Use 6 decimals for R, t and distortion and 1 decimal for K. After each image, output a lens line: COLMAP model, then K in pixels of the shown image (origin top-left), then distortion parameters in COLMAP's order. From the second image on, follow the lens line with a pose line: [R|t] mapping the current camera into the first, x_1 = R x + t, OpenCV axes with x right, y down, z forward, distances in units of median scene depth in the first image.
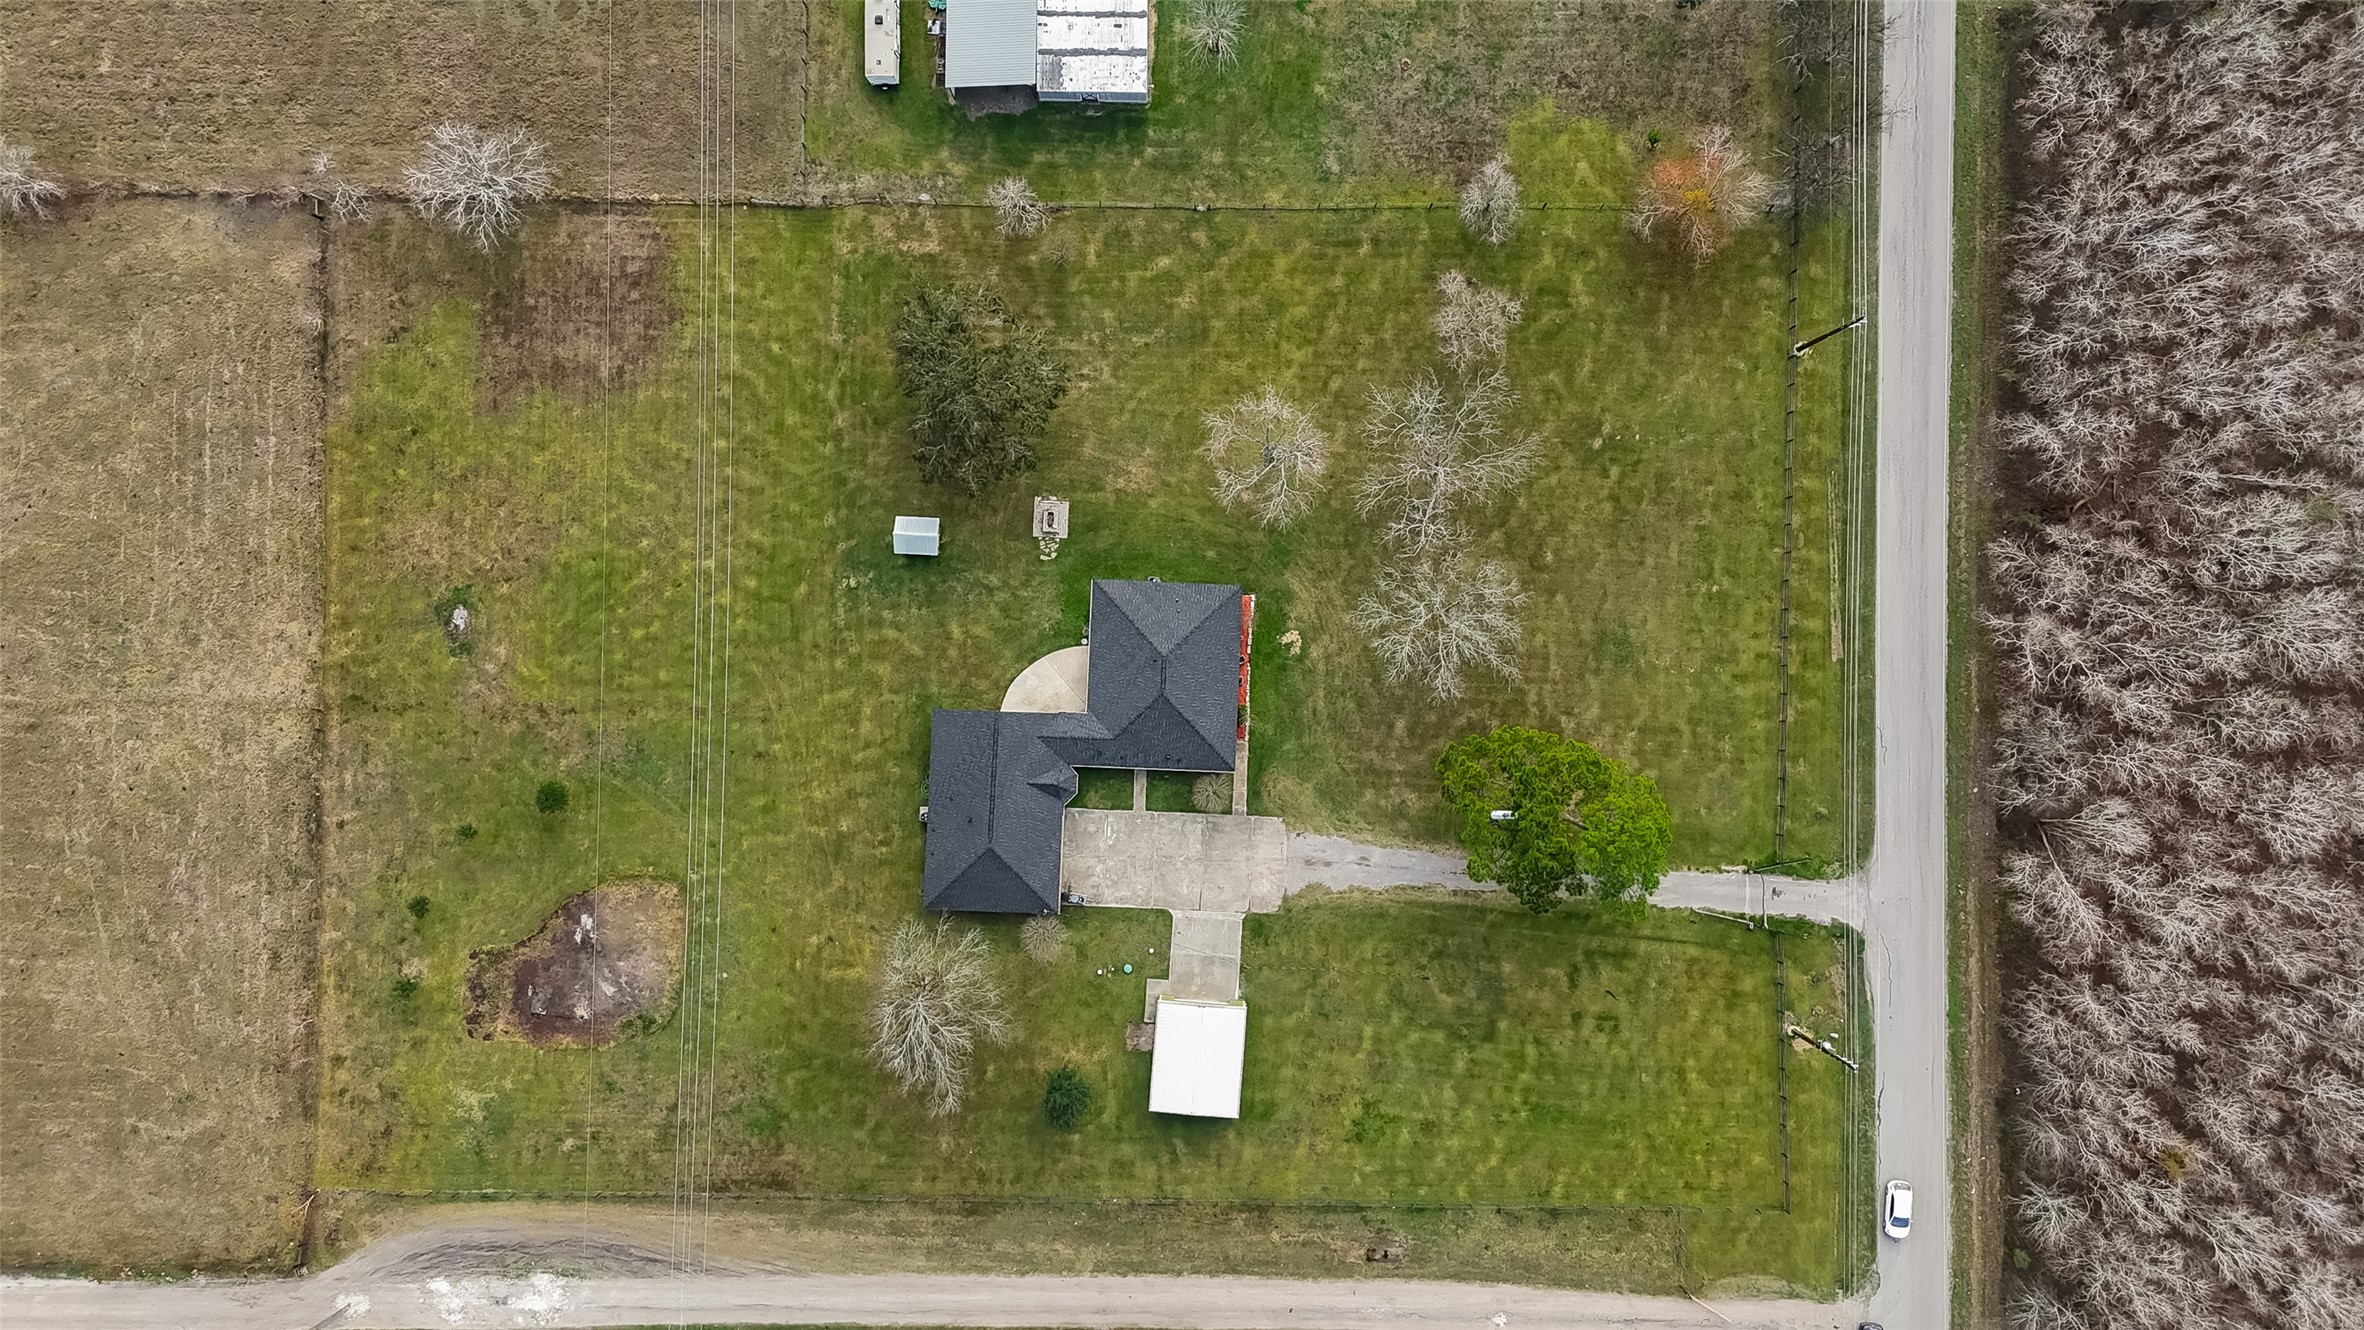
lens RADIAL K [[1733.0, 0, 1182.0], [0, 1733.0, 665.0], [0, 0, 1]] dist [0.059209, -0.010973]
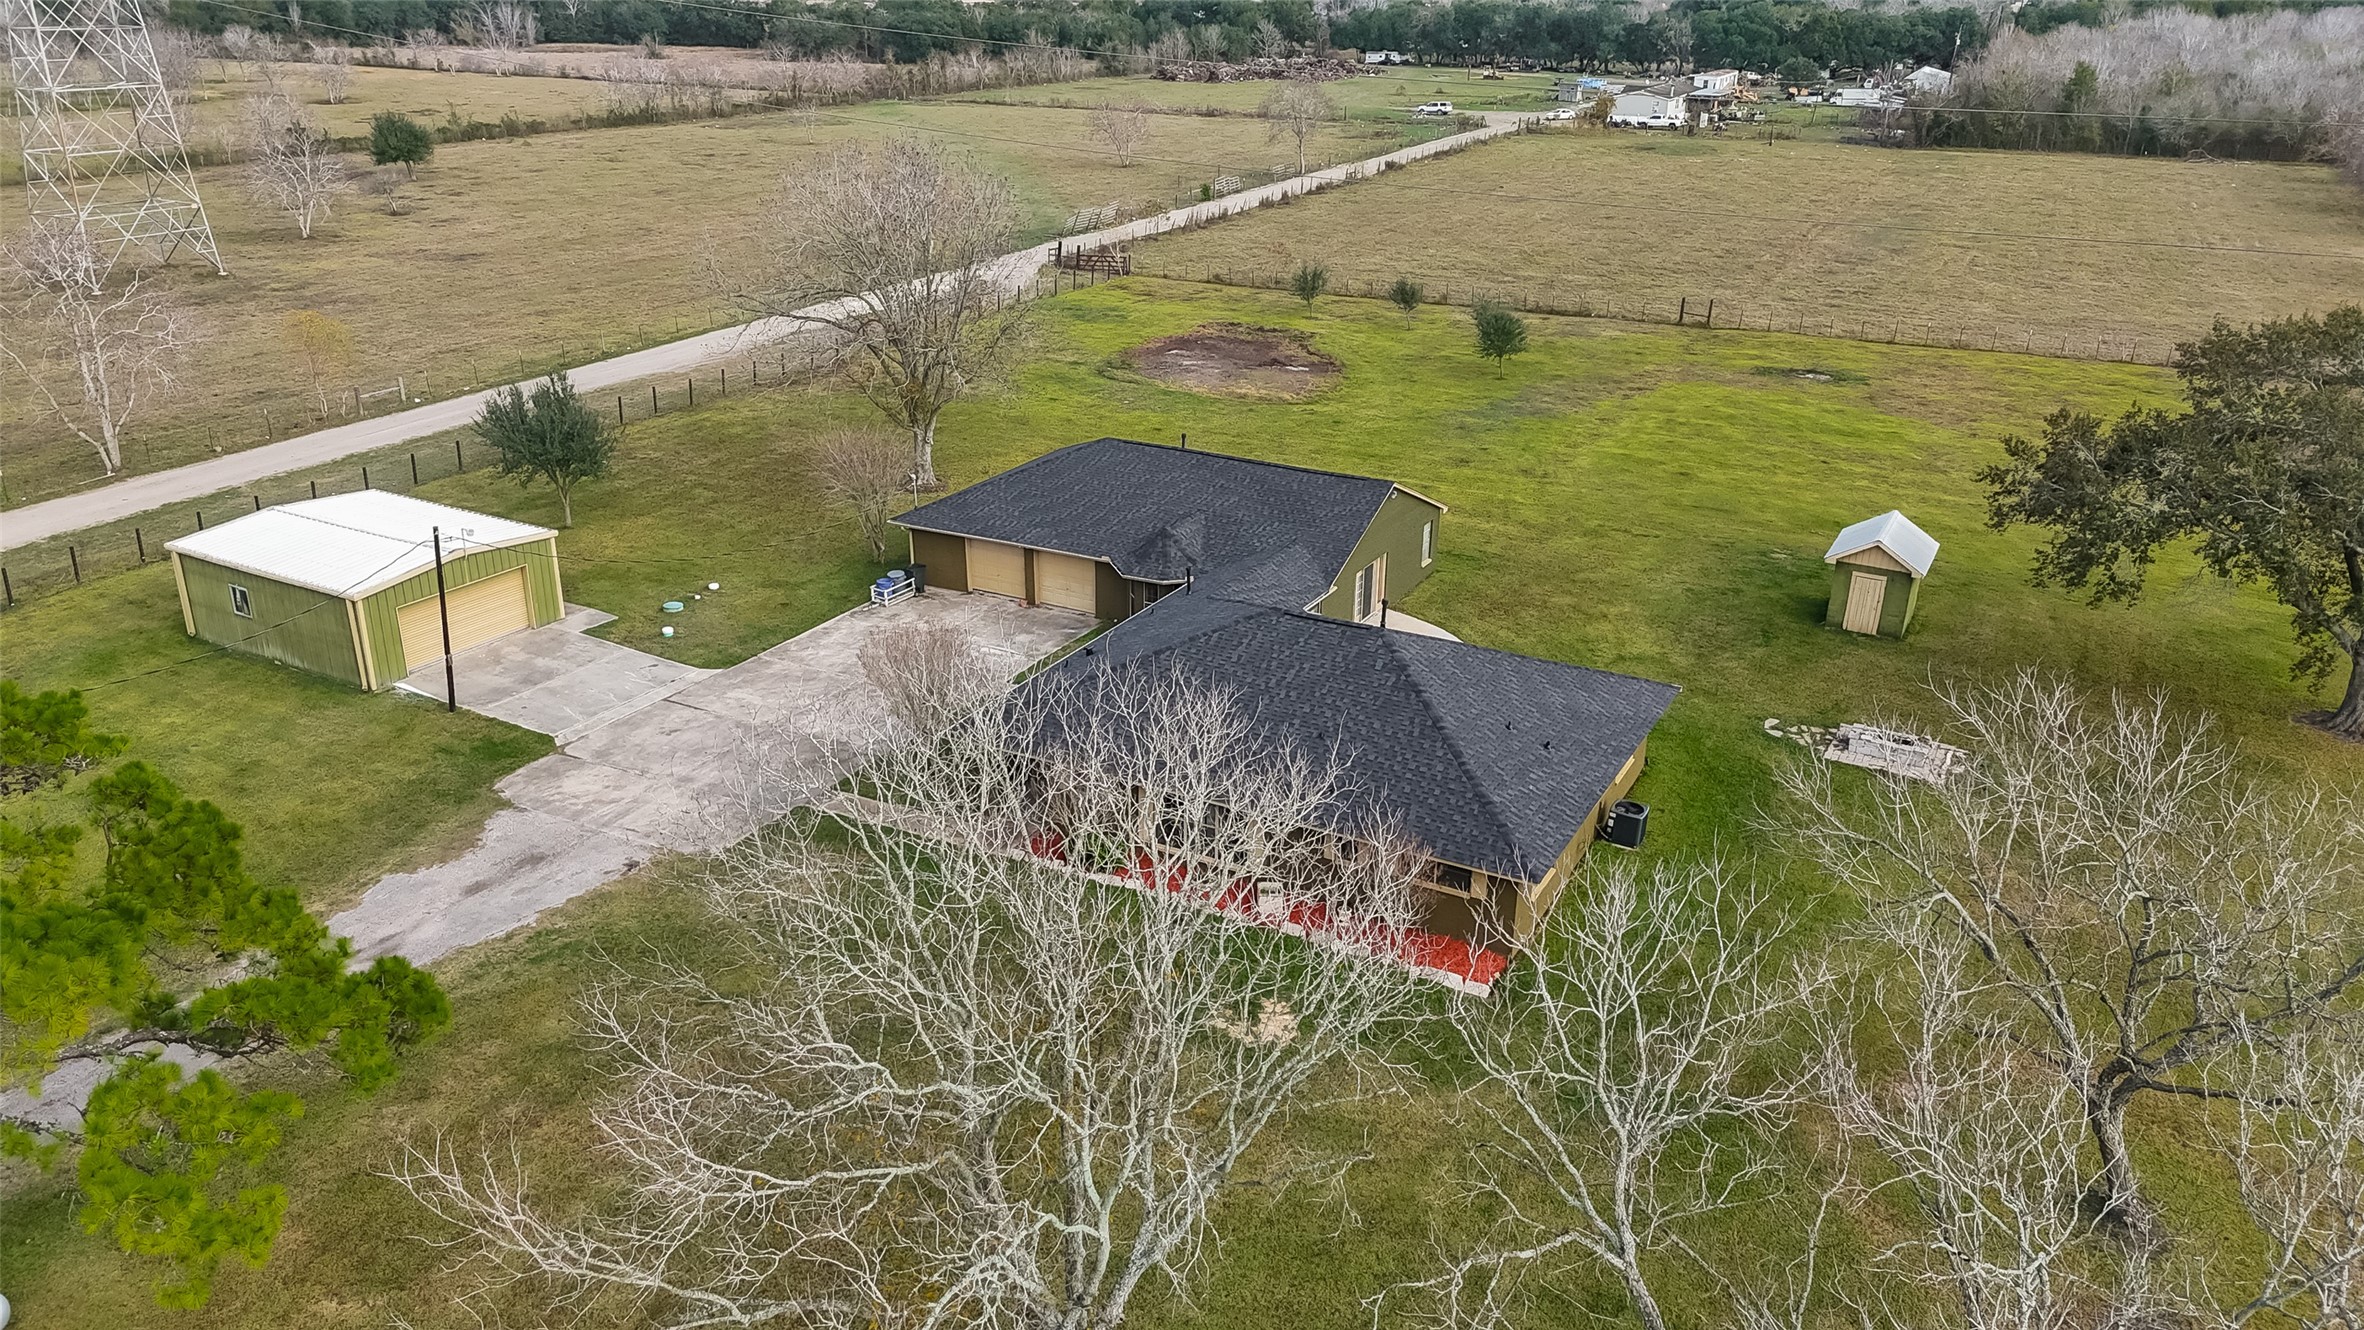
lens RADIAL K [[1733.0, 0, 1182.0], [0, 1733.0, 665.0], [0, 0, 1]] dist [0.059209, -0.010973]
pose [[-0.440548, 0.353688, -0.825120, 0.256246], [-0.897727, -0.171829, 0.405661, -0.098352], [0.001698, 0.919445, 0.393214, 0.853810]]
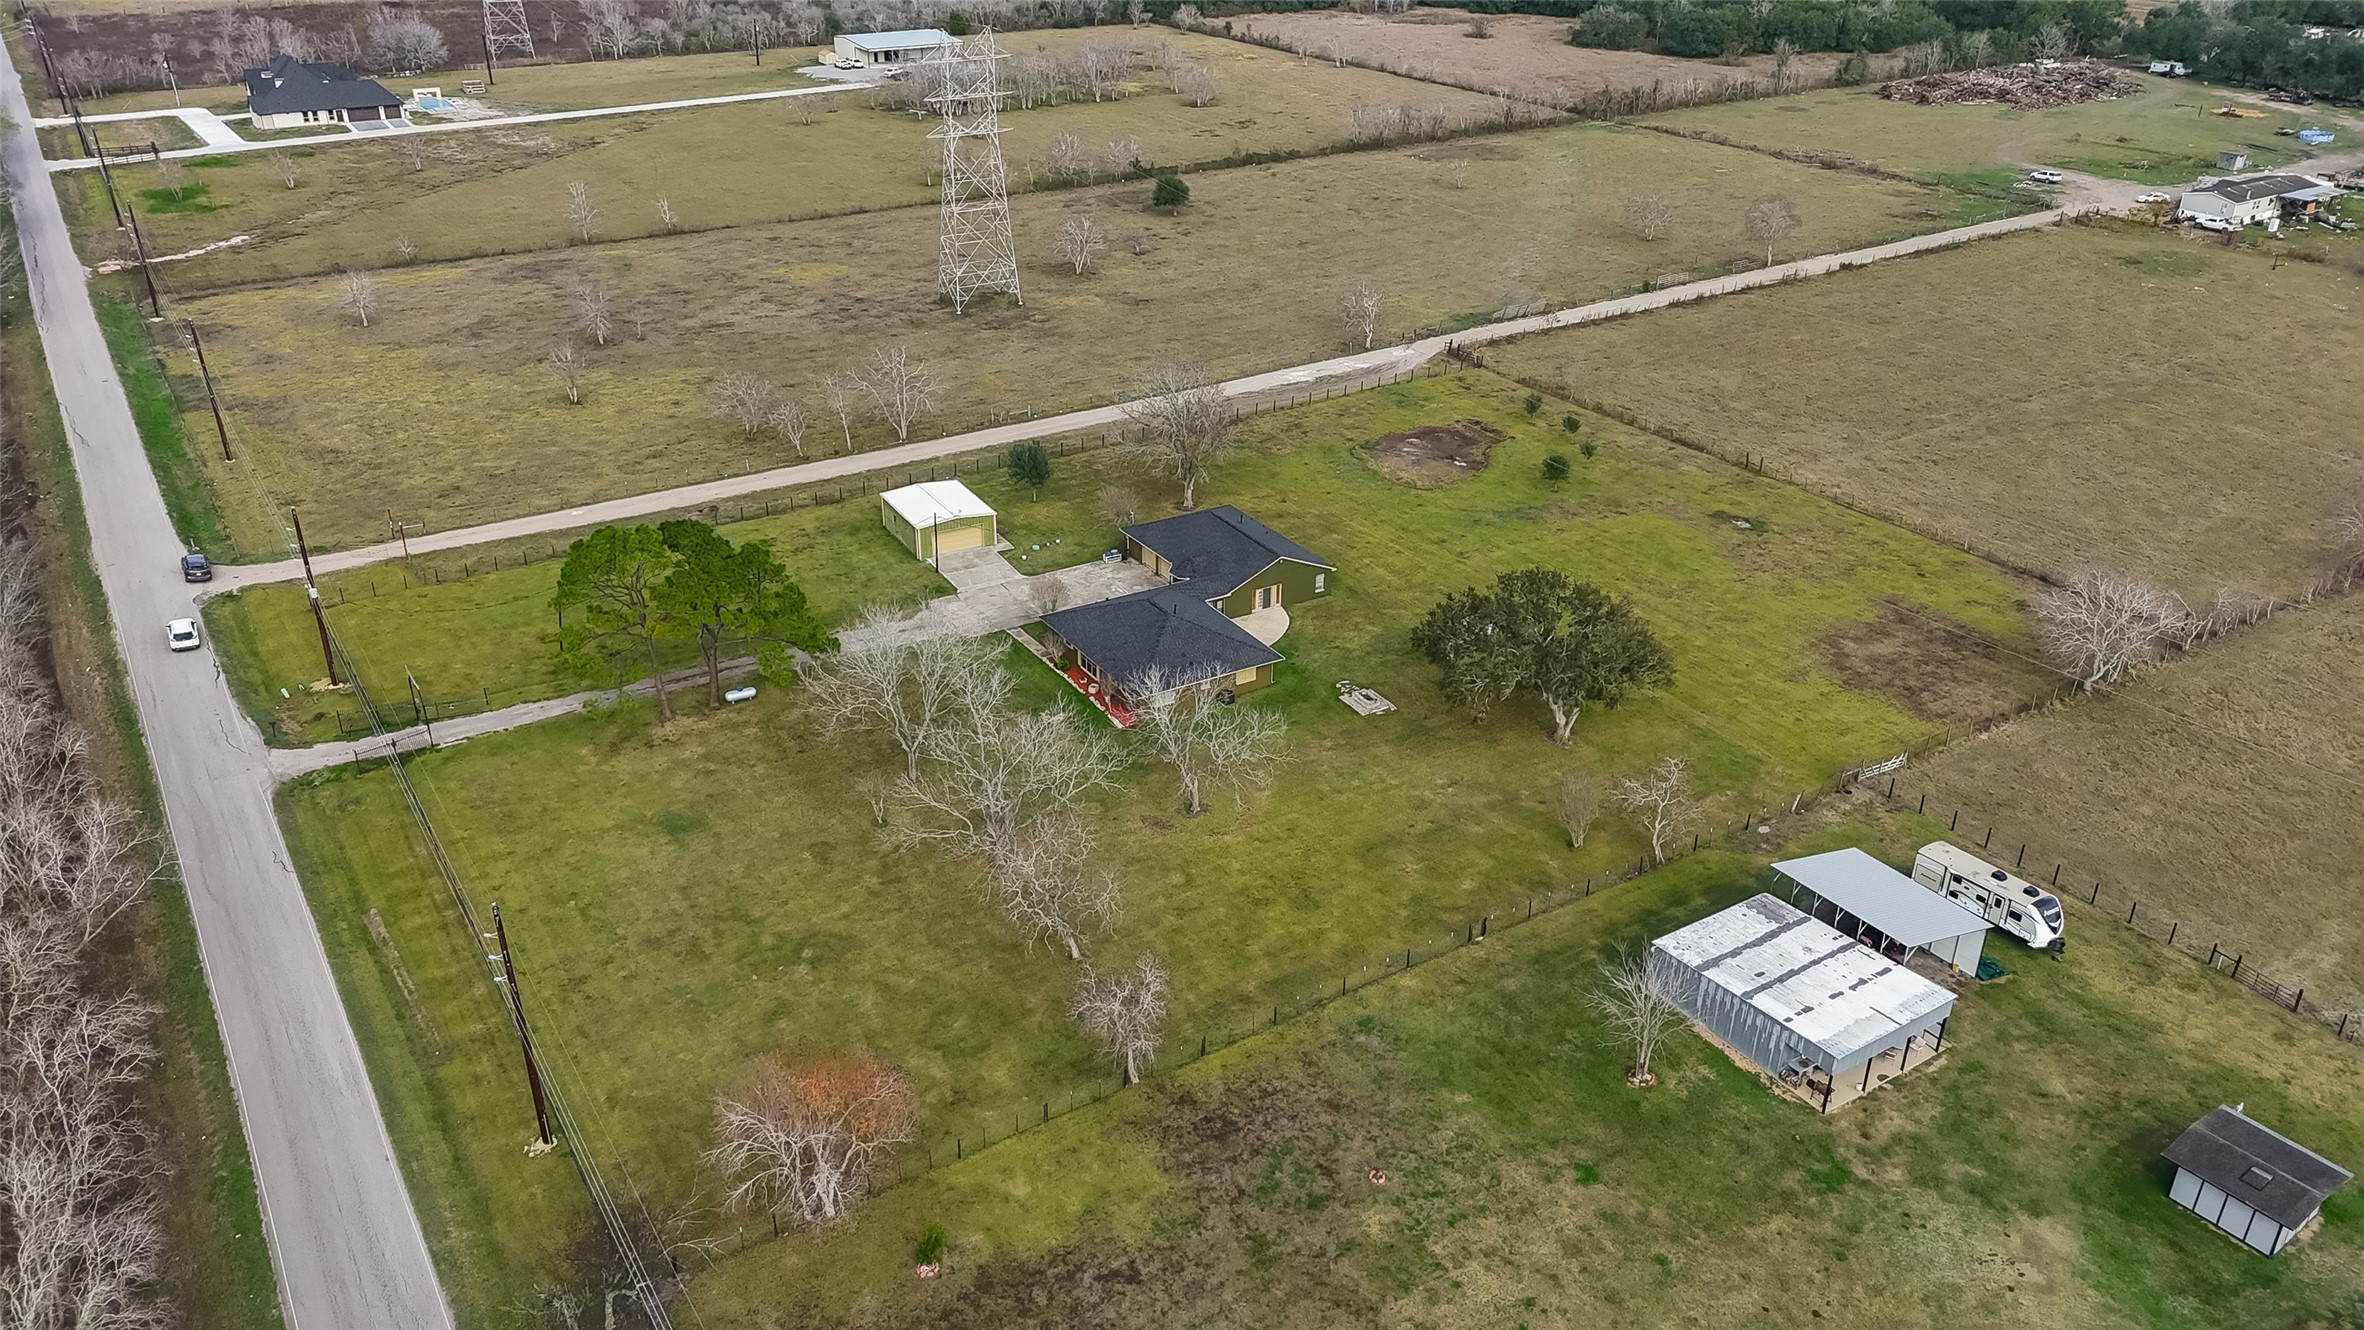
lens RADIAL K [[1733.0, 0, 1182.0], [0, 1733.0, 665.0], [0, 0, 1]] dist [0.059209, -0.010973]
pose [[-0.835510, 0.264313, -0.481728, 0.413870], [-0.549321, -0.381009, 0.743693, -0.671199], [0.013025, 0.885986, 0.463529, 0.583638]]
